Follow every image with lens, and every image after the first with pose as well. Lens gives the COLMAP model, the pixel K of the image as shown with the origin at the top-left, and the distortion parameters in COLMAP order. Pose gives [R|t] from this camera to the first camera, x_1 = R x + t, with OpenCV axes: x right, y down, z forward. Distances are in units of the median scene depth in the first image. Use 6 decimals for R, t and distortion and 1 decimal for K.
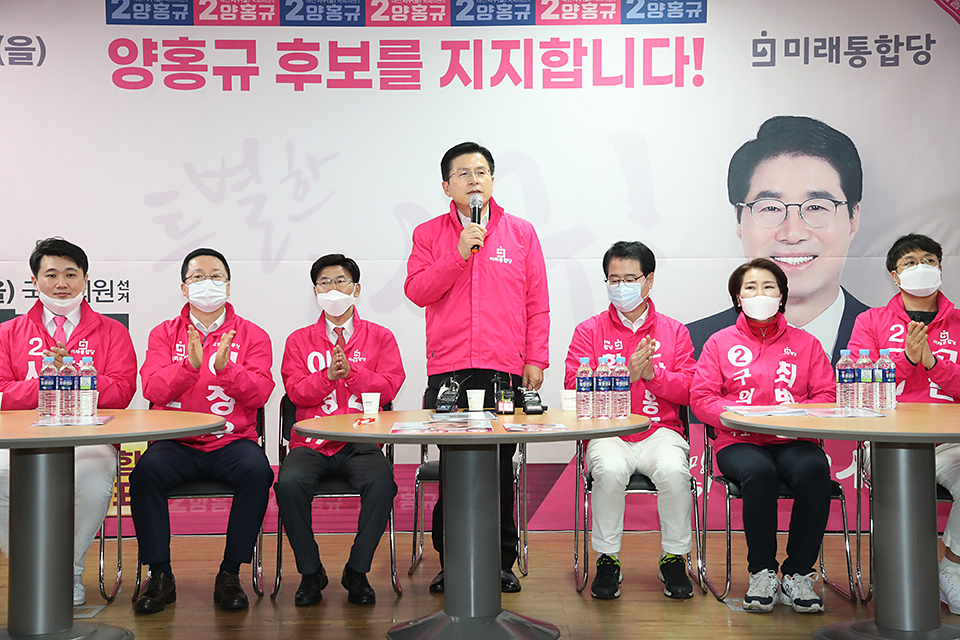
lens RADIAL K [[1544.8, 0, 472.6], [0, 1544.8, 335.2], [0, 0, 1]] dist [0.183833, 0.000000]
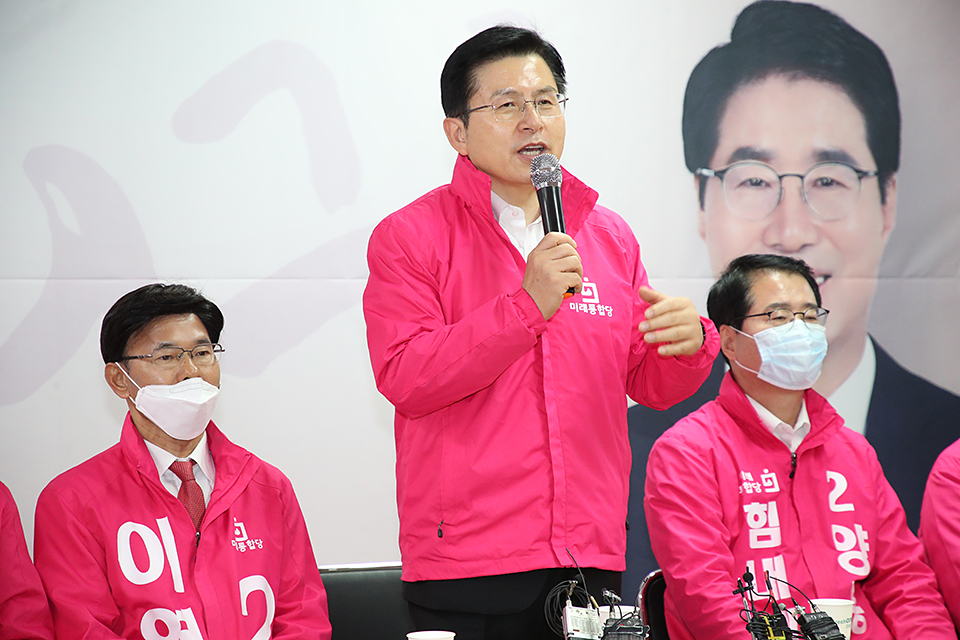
lens RADIAL K [[2520.5, 0, 485.1], [0, 2520.5, 324.4], [0, 0, 1]] dist [0.595648, 0.000000]
pose [[0.877782, -0.006764, 0.479013, -0.282676], [0.013914, 0.999838, -0.011379, -0.026688], [-0.478859, 0.016653, 0.877734, 0.315901]]
